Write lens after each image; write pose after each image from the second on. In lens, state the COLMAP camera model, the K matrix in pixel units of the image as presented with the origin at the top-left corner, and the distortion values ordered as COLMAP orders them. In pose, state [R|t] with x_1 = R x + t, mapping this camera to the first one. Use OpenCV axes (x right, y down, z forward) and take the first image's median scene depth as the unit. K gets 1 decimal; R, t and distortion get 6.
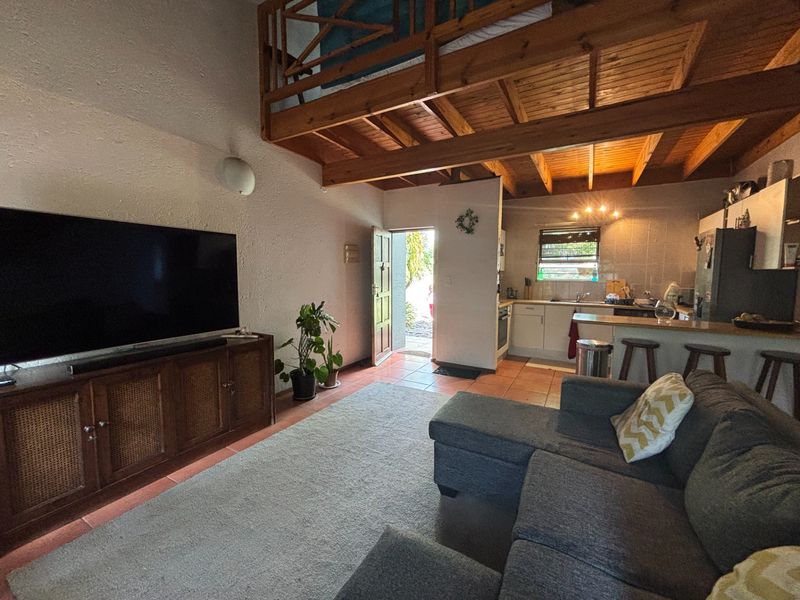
lens RADIAL K [[325.3, 0, 401.6], [0, 325.3, 297.2], [0, 0, 1]] dist [0.010183, 0.000171]
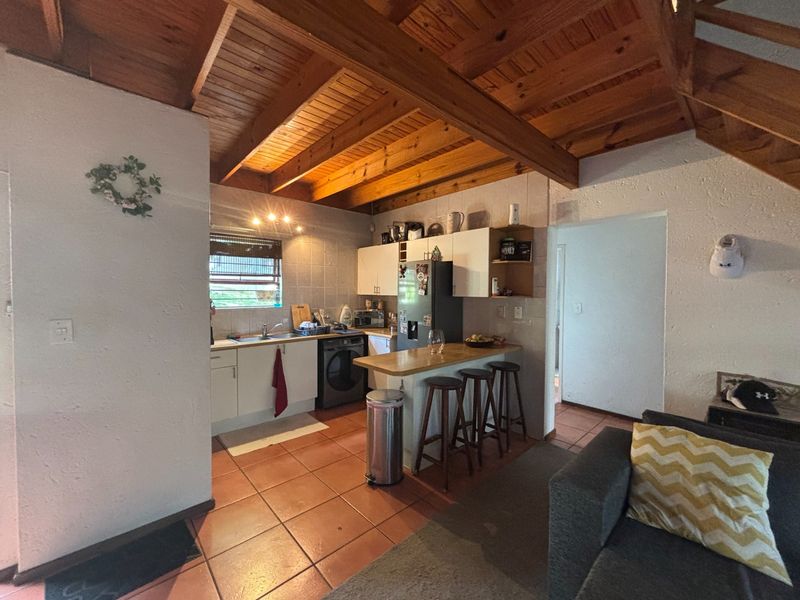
lens RADIAL K [[325.3, 0, 399.5], [0, 325.3, 298.1], [0, 0, 1]] dist [0.010183, 0.000171]
pose [[0.303288, -0.027226, 0.952510, -0.085183], [0.067446, 0.997698, 0.007042, -0.060104], [-0.950509, 0.062107, 0.304426, 0.491883]]
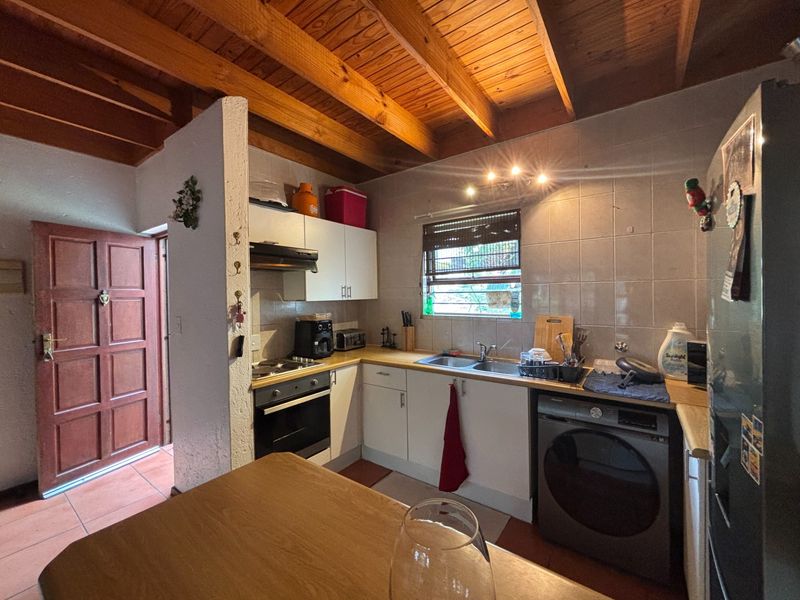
lens RADIAL K [[325.3, 0, 397.7], [0, 325.3, 296.8], [0, 0, 1]] dist [0.010183, 0.000171]
pose [[0.992867, -0.022522, -0.117079, 0.493717], [0.014473, 0.997502, -0.069144, -0.052322], [0.118344, 0.066956, 0.990713, 0.510113]]
